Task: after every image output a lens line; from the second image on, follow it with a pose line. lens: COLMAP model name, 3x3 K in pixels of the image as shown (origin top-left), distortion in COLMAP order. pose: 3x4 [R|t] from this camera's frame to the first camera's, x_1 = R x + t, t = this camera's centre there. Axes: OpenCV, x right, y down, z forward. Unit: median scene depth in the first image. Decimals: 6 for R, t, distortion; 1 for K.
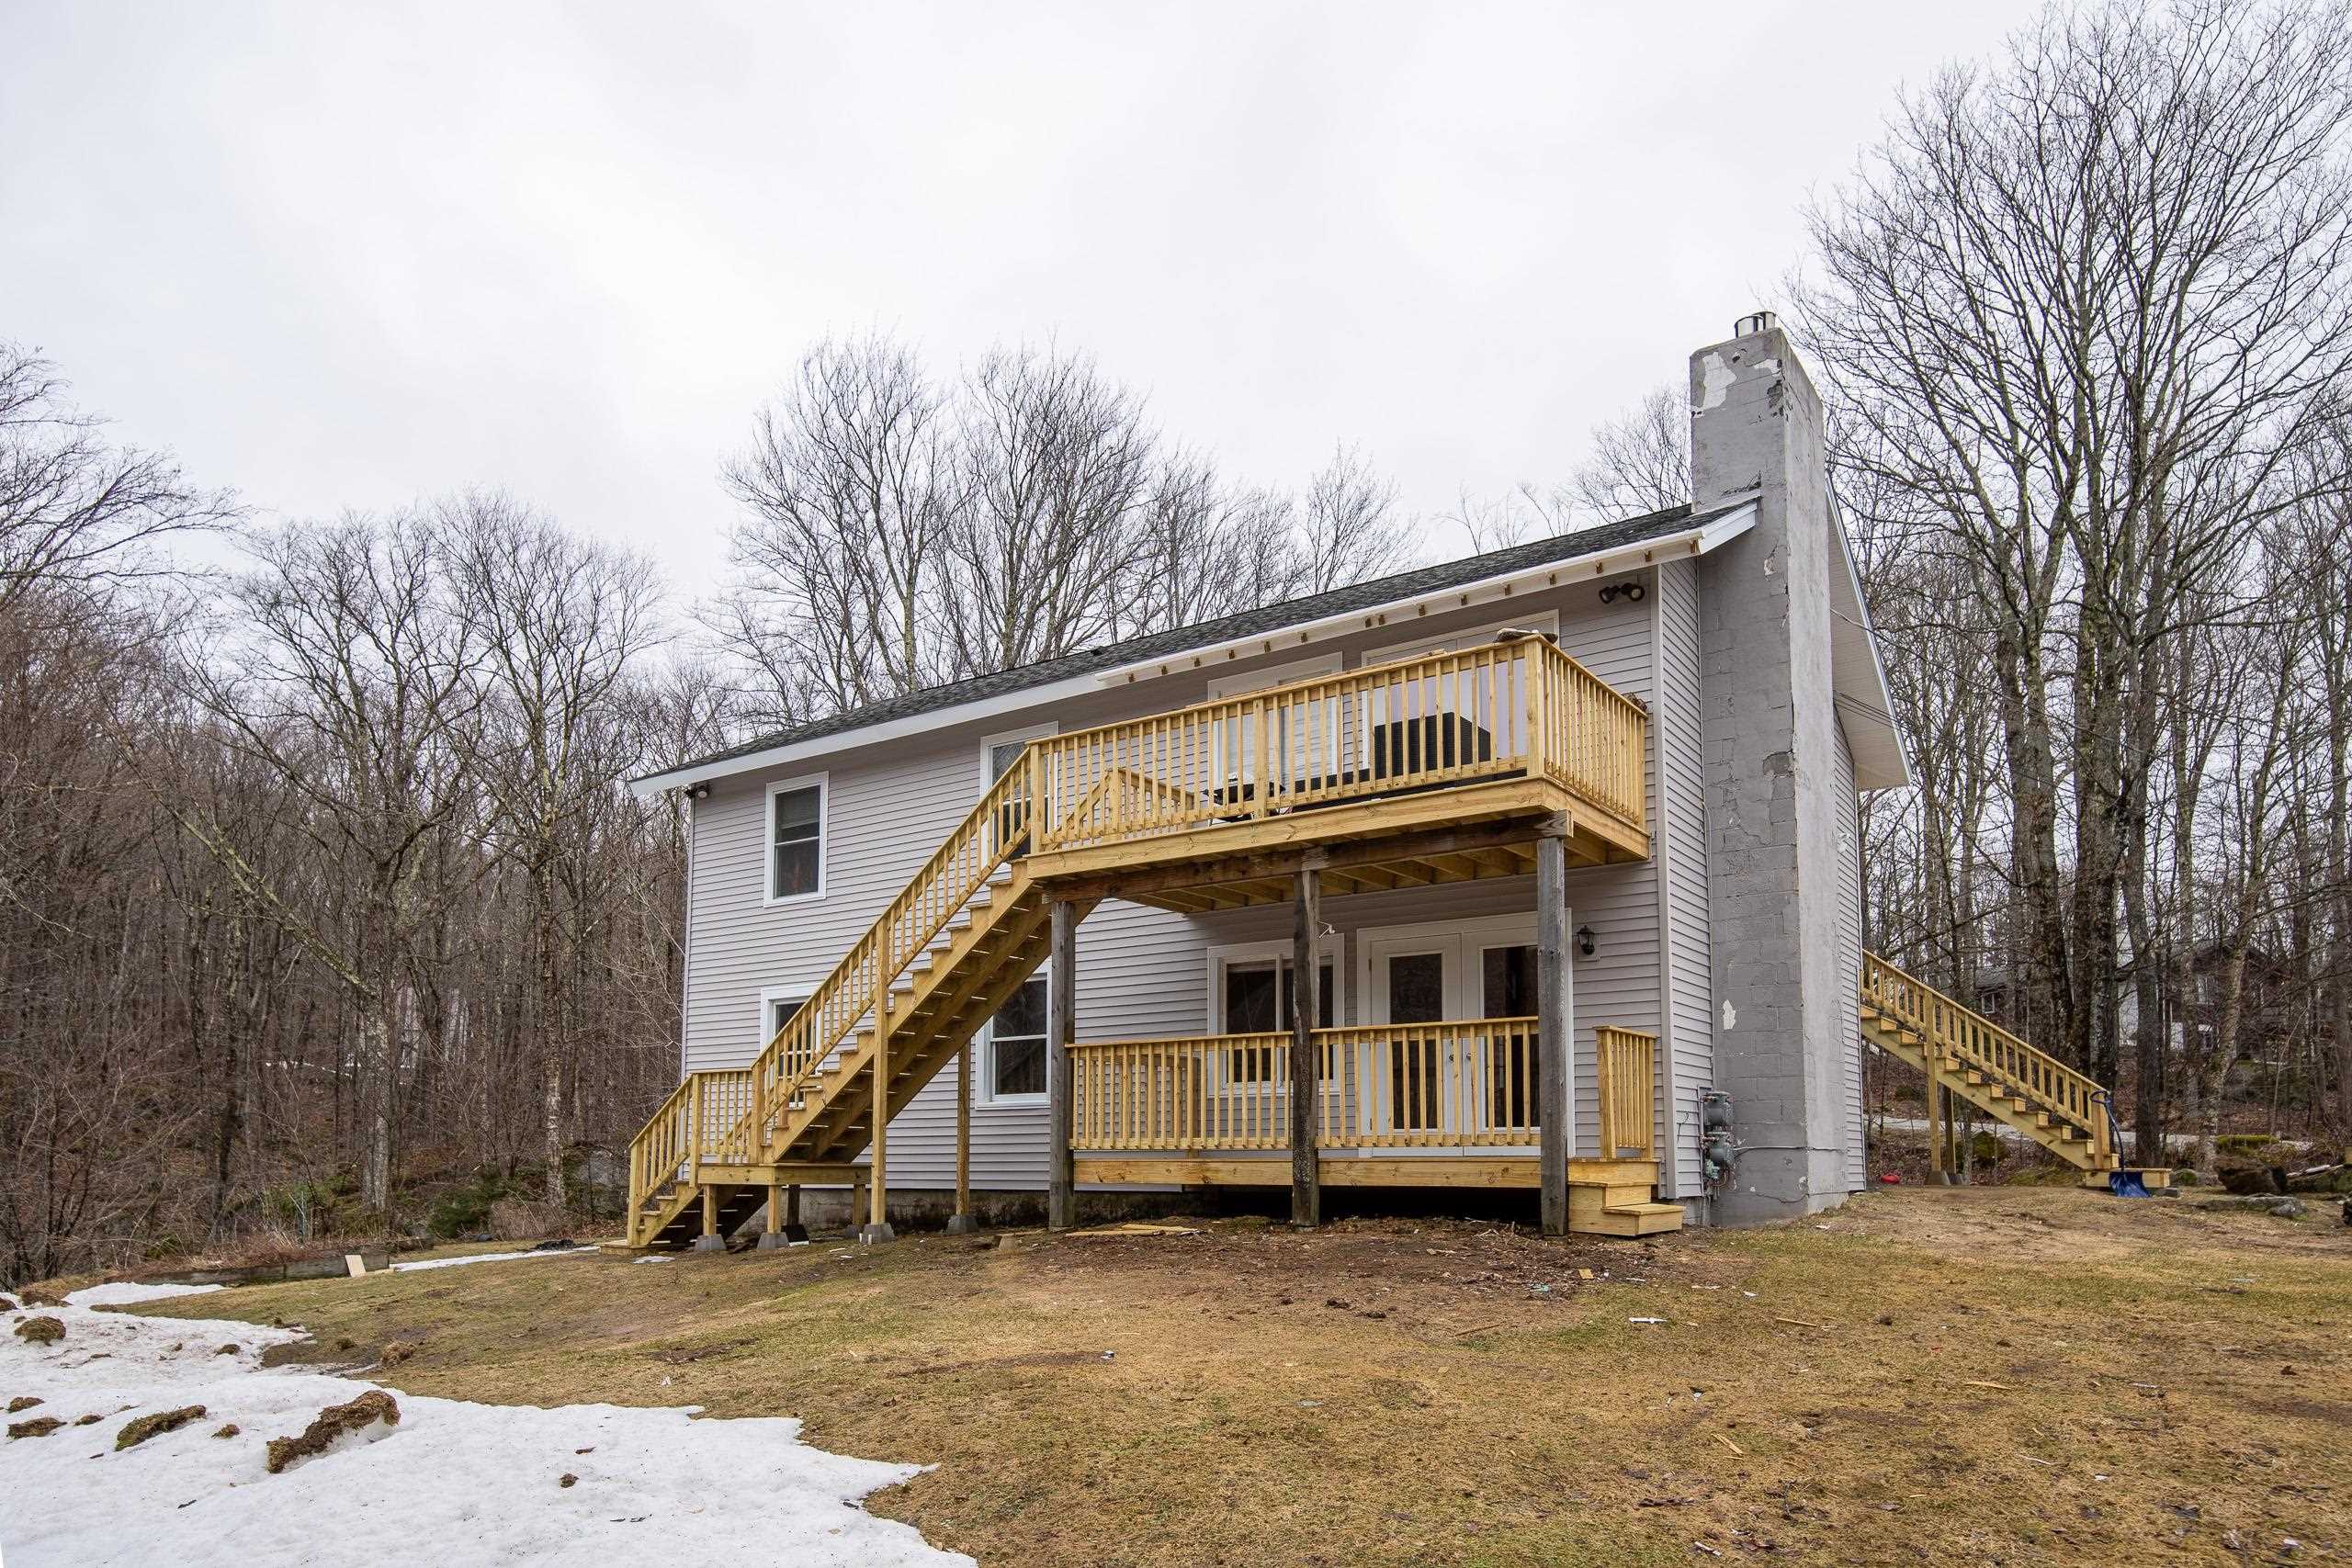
lens RADIAL K [[1432.9, 0, 1171.1], [0, 1432.9, 577.2], [0, 0, 1]] dist [0.004073, 0.005497]
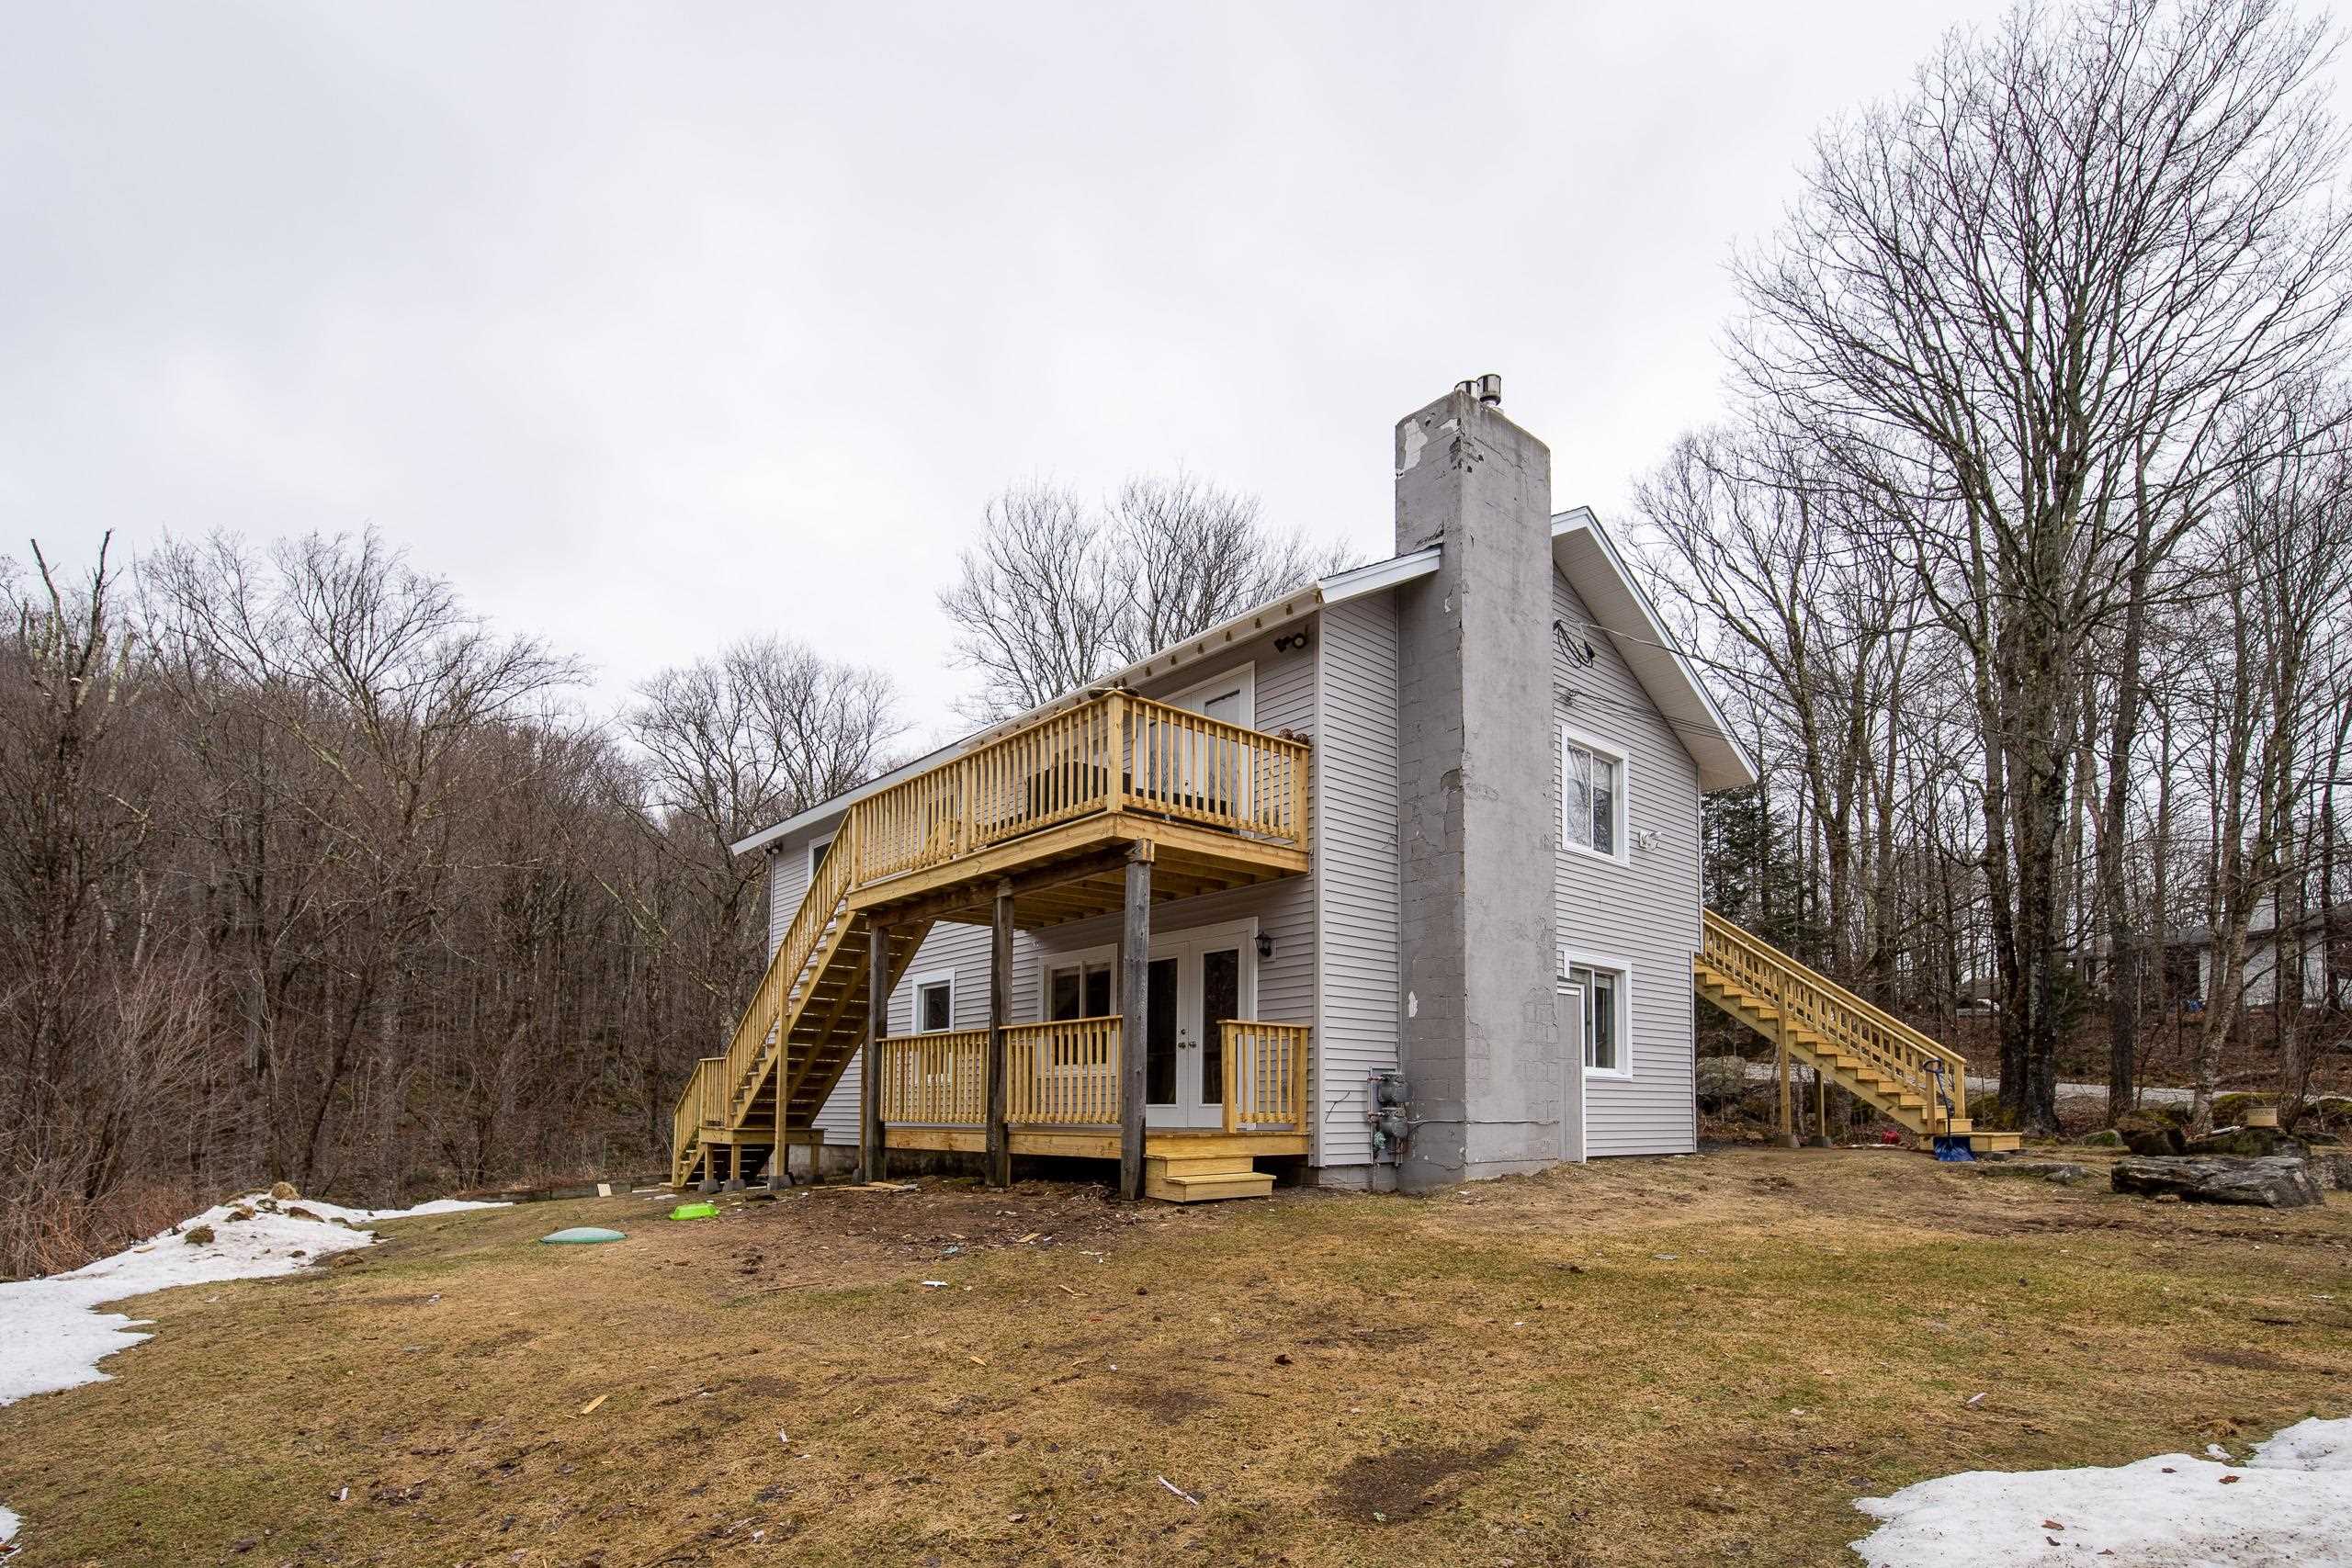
lens RADIAL K [[1126.7, 0, 1044.9], [0, 1126.7, 683.0], [0, 0, 1]] dist [-0.004161, 0.000150]
pose [[0.965453, -0.091819, -0.243865, 0.340353], [0.096942, 0.995249, 0.009065, 0.015703], [0.241874, -0.032392, 0.969767, 0.074327]]
